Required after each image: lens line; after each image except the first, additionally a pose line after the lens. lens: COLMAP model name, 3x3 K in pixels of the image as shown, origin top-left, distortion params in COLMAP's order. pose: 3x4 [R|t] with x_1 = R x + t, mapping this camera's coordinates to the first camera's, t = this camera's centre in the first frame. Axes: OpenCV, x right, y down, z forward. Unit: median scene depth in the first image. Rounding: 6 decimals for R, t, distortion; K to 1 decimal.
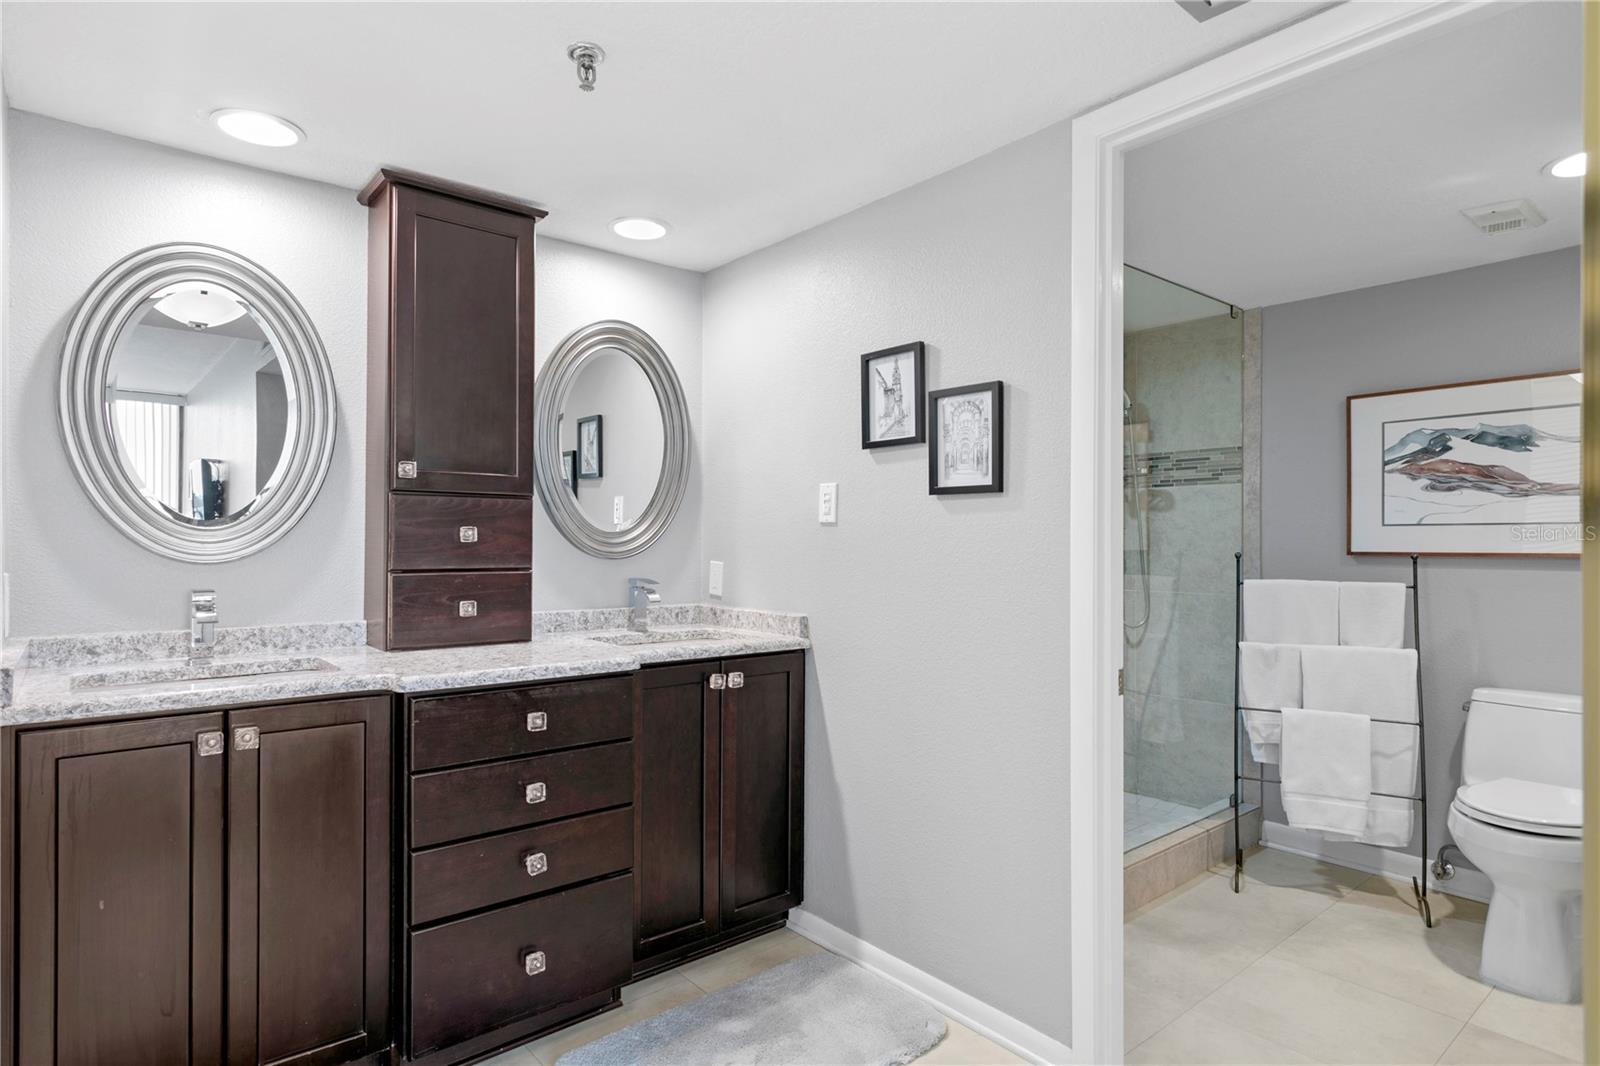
lens RADIAL K [[856.3, 0, 778.6], [0, 856.3, 536.6], [0, 0, 1]] dist [0.004347, 0.000906]
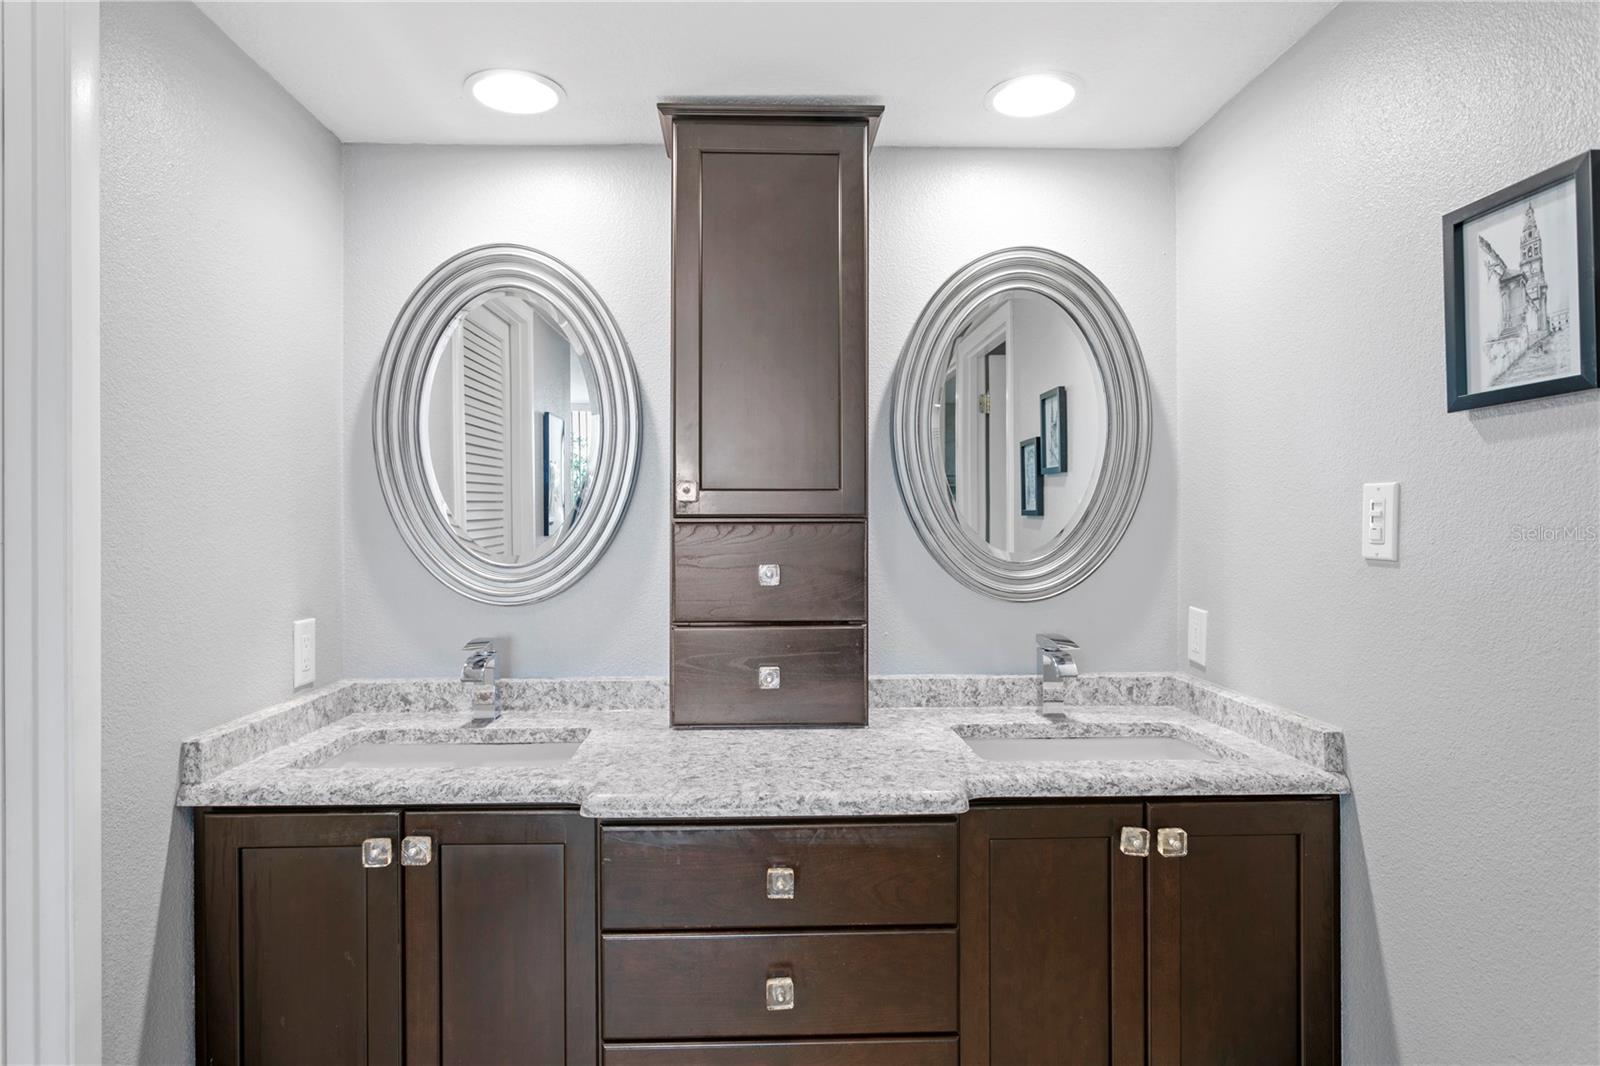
lens RADIAL K [[908.2, 0, 792.0], [0, 908.2, 521.1], [0, 0, 1]] dist [-0.002567, 0.000551]
pose [[0.794547, -0.008729, -0.607140, 0.092664], [0.009772, 0.999951, -0.001587, -0.035792], [0.607124, -0.004672, 0.794594, 0.305194]]
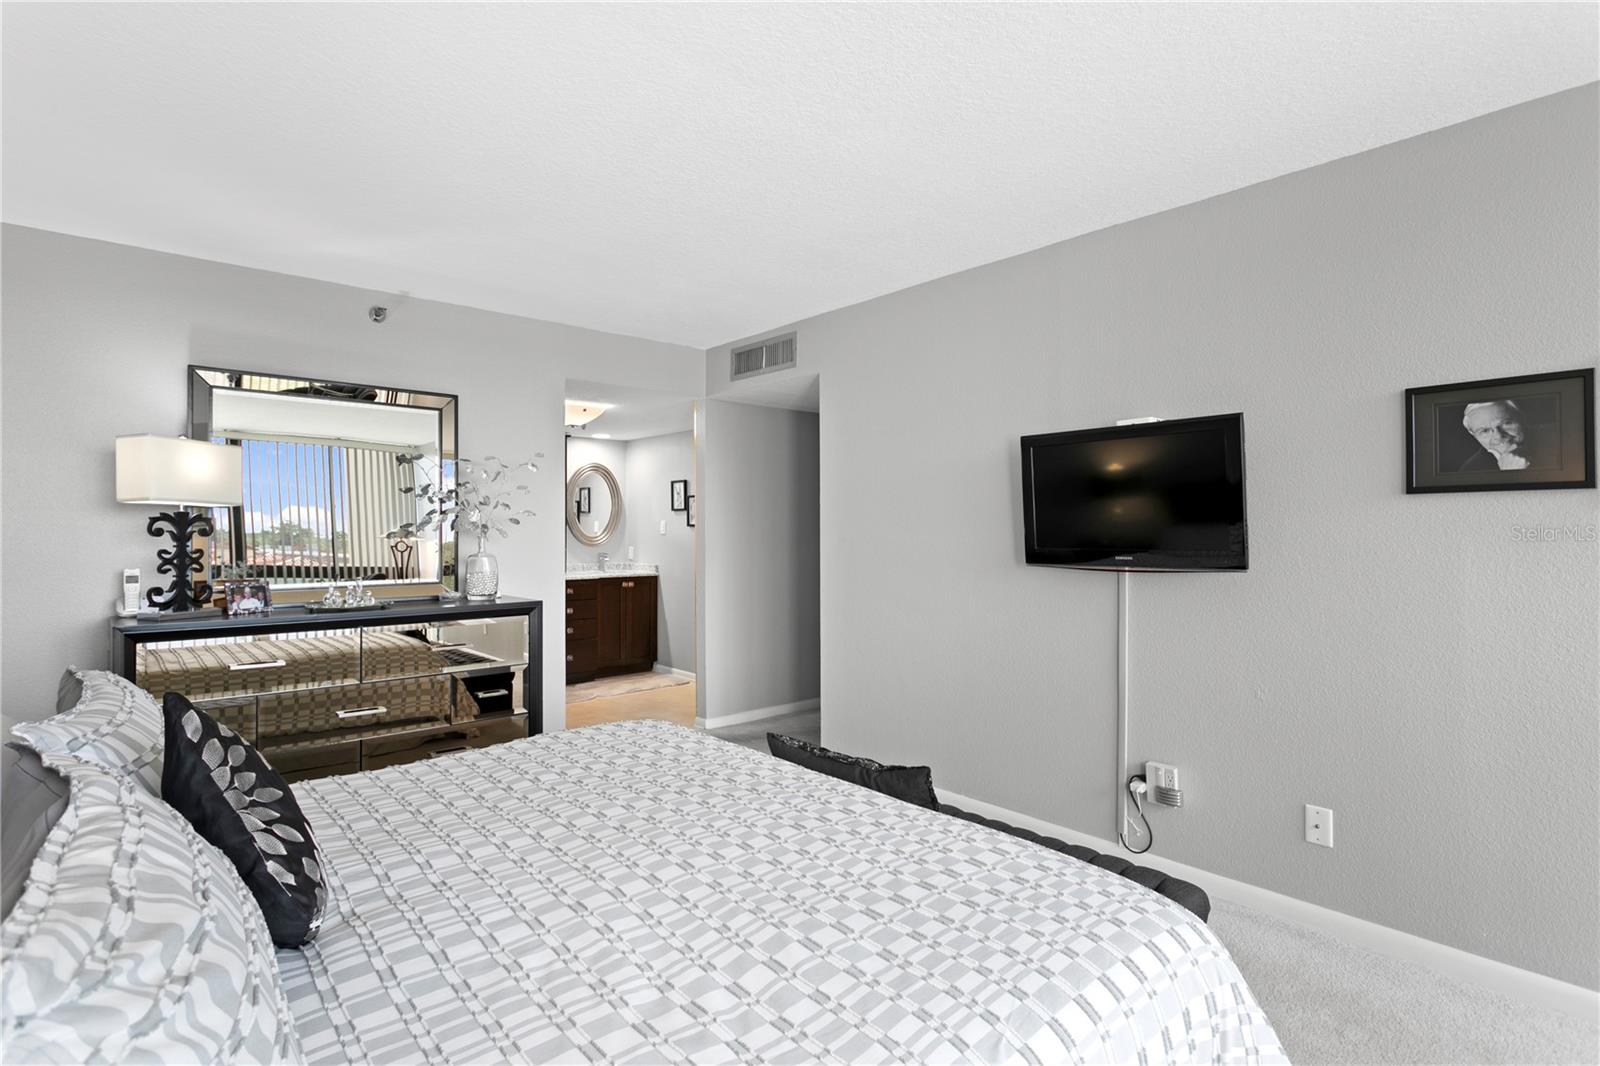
lens RADIAL K [[784.6, 0, 780.6], [0, 784.6, 537.9], [0, 0, 1]] dist [-0.003409, -0.000577]
pose [[0.999719, -0.002031, 0.023617, 0.349539], [0.001713, 0.999908, 0.013492, -0.033342], [-0.023643, -0.013447, 0.999630, -1.534318]]
